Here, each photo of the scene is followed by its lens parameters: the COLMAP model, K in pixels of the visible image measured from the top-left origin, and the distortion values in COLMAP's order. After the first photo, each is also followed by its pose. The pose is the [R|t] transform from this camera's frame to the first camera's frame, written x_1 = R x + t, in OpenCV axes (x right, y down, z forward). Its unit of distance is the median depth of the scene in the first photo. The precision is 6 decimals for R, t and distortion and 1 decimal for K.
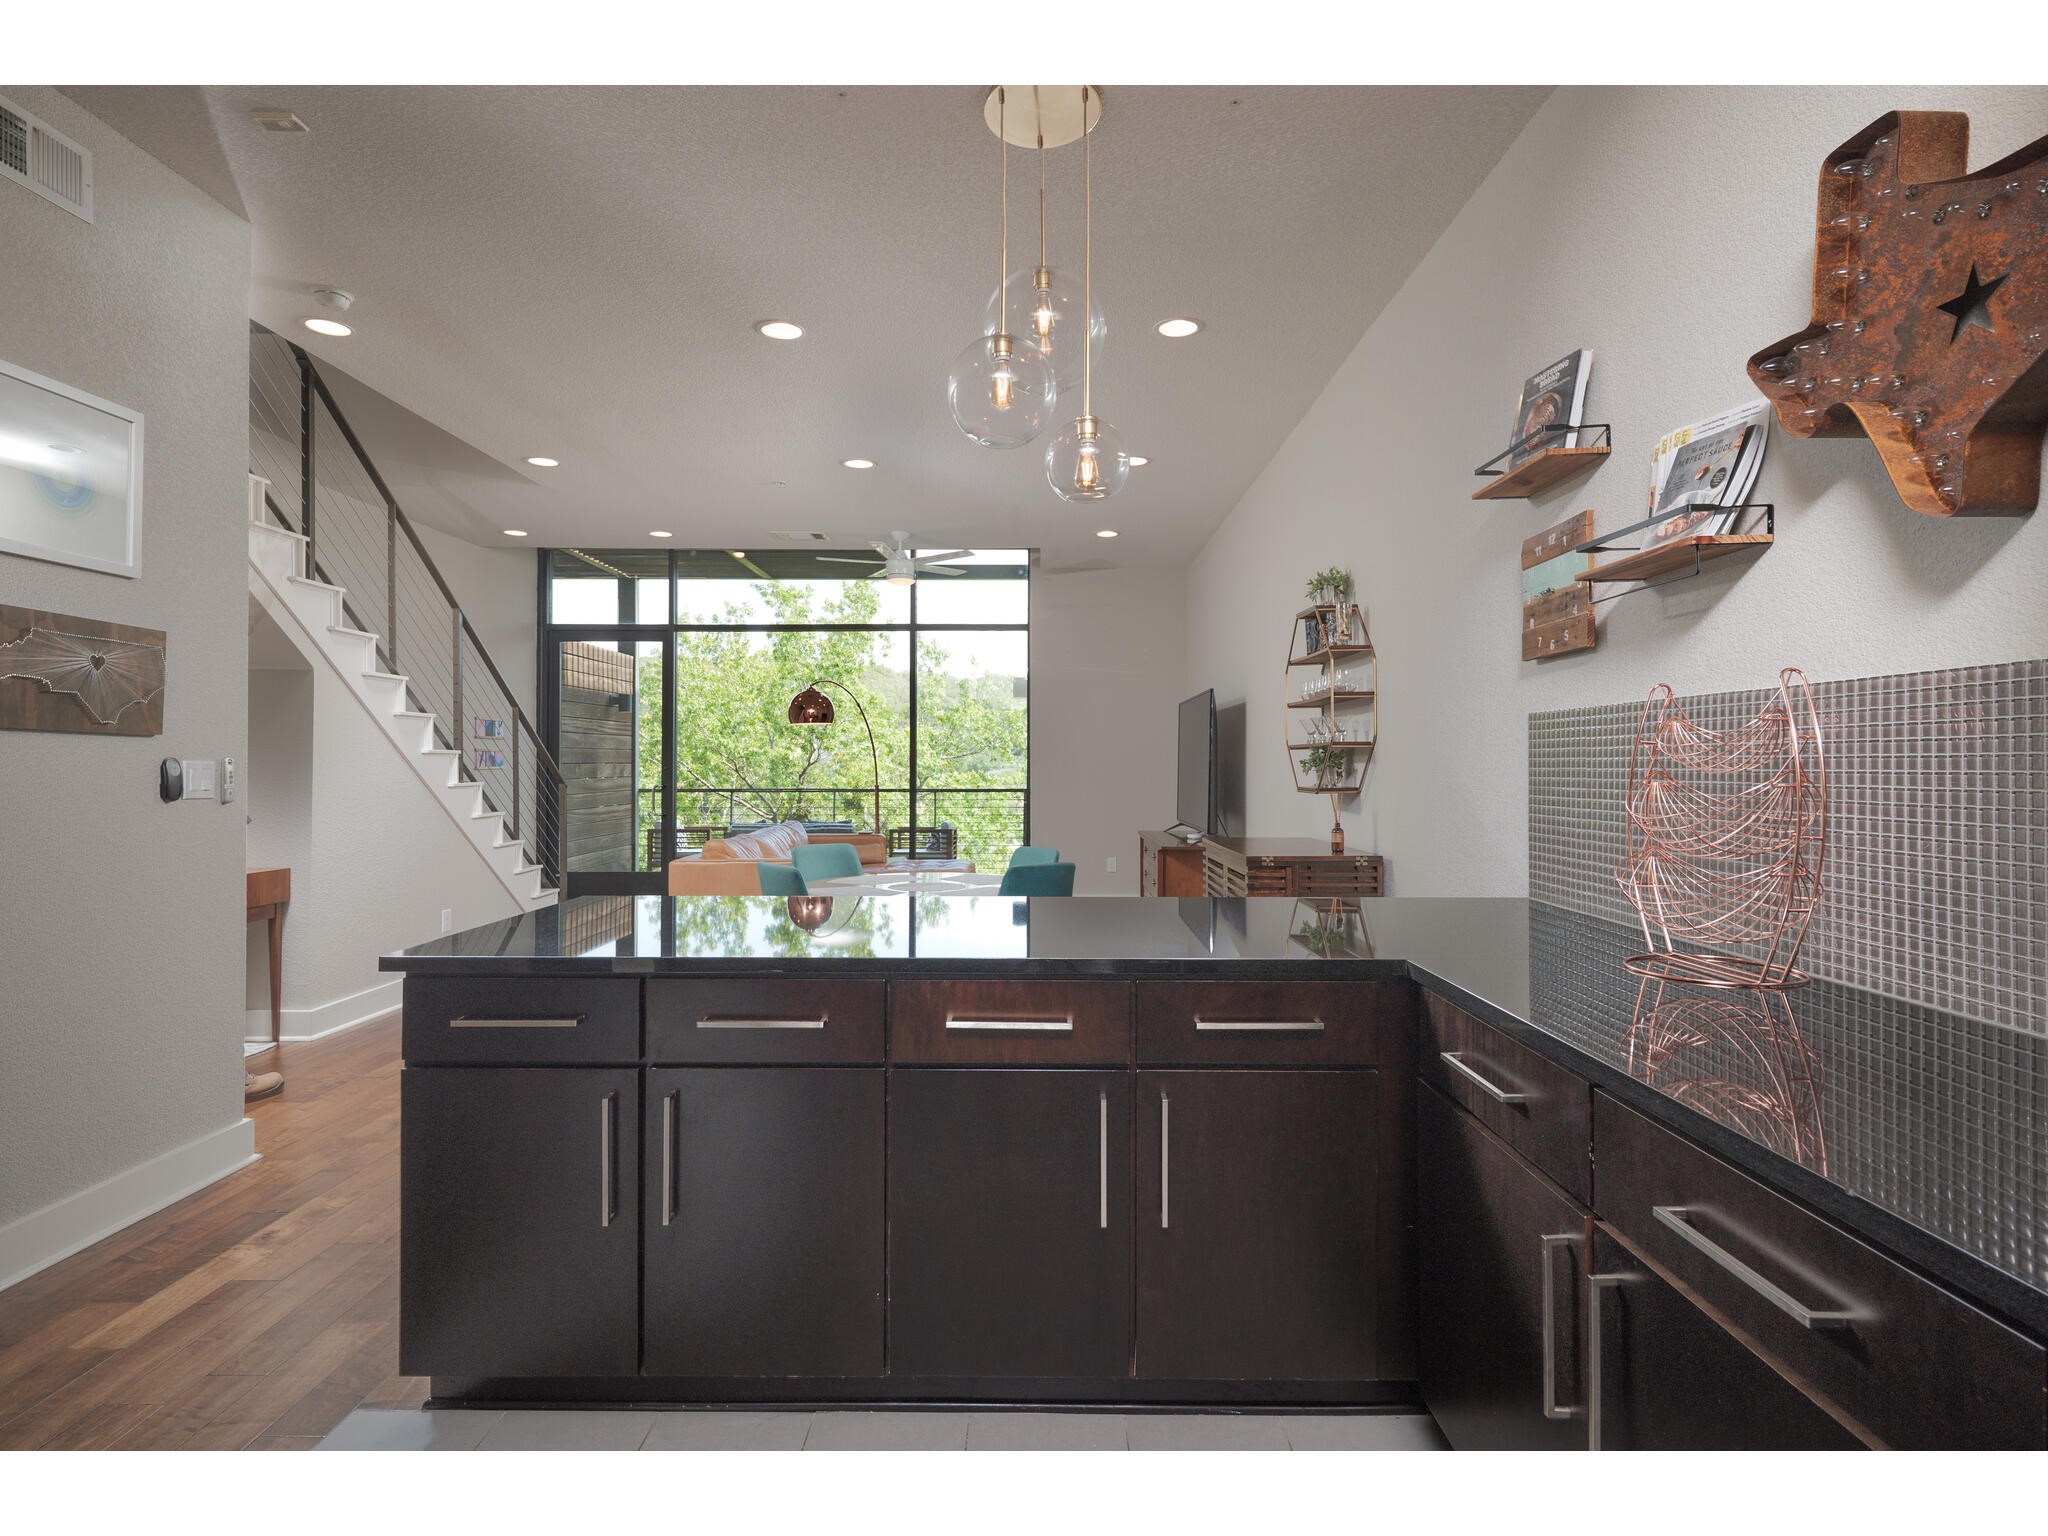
lens RADIAL K [[1034.1, 0, 1038.7], [0, 1034.1, 758.1], [0, 0, 1]] dist [0.012350, -0.000909]
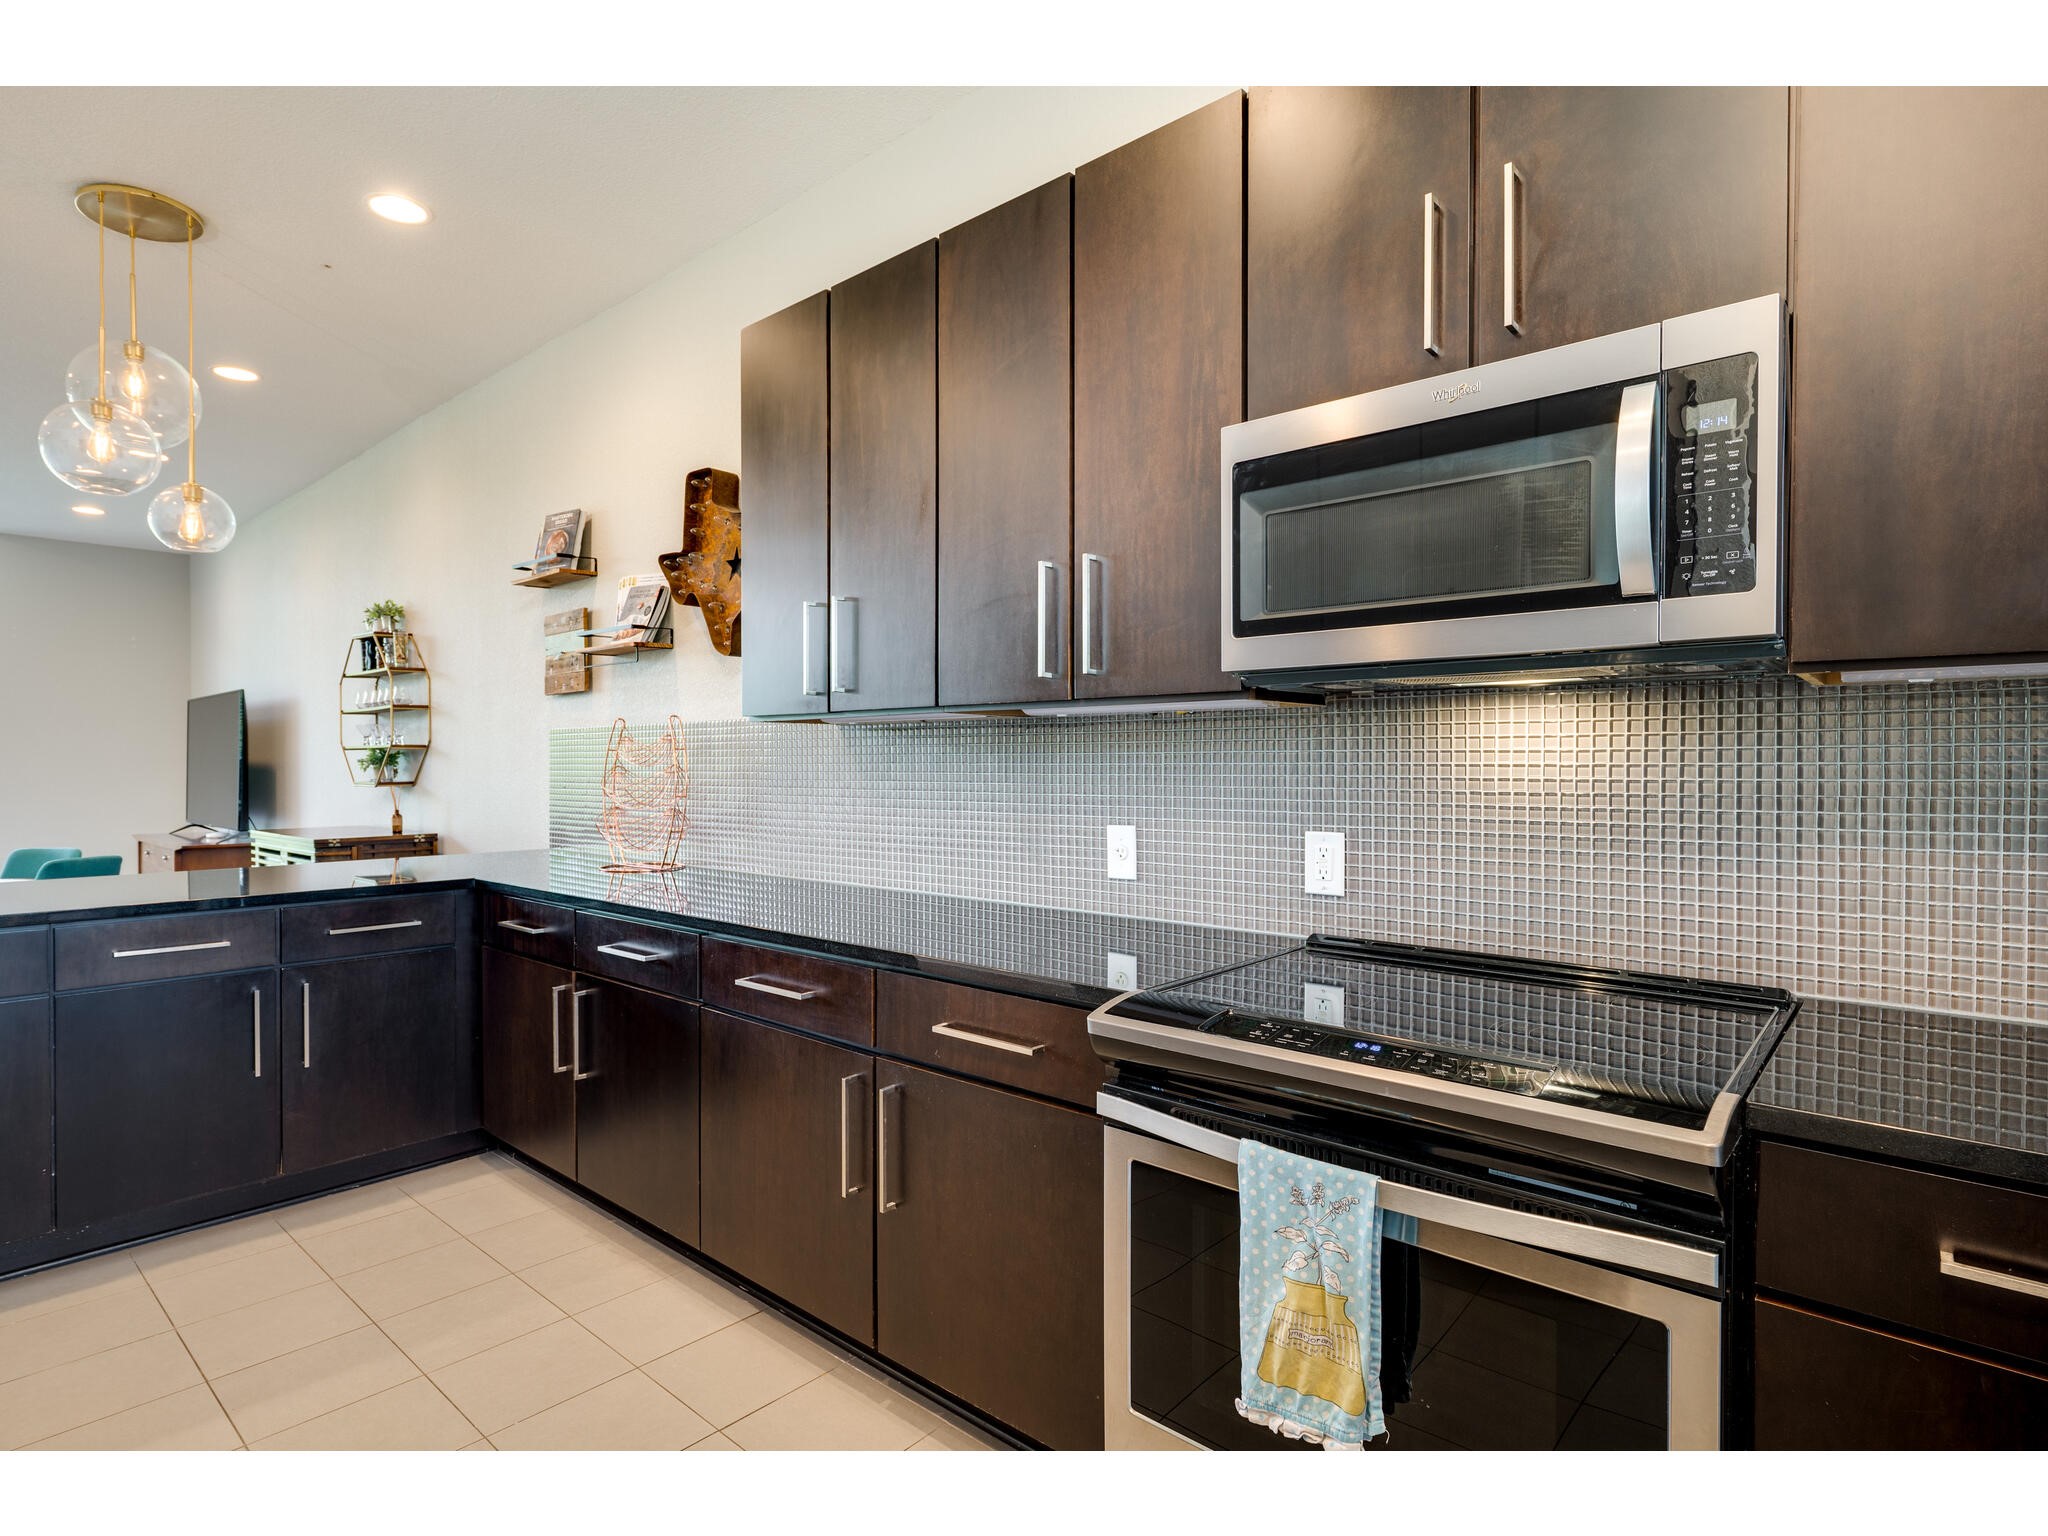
lens RADIAL K [[1034.1, 0, 1025.7], [0, 1034.1, 770.5], [0, 0, 1]] dist [0.012350, -0.000909]
pose [[0.645030, -0.004013, 0.764146, -0.271125], [-0.004518, 0.999949, 0.009065, 0.000383], [-0.764144, -0.009299, 0.644979, -0.584917]]
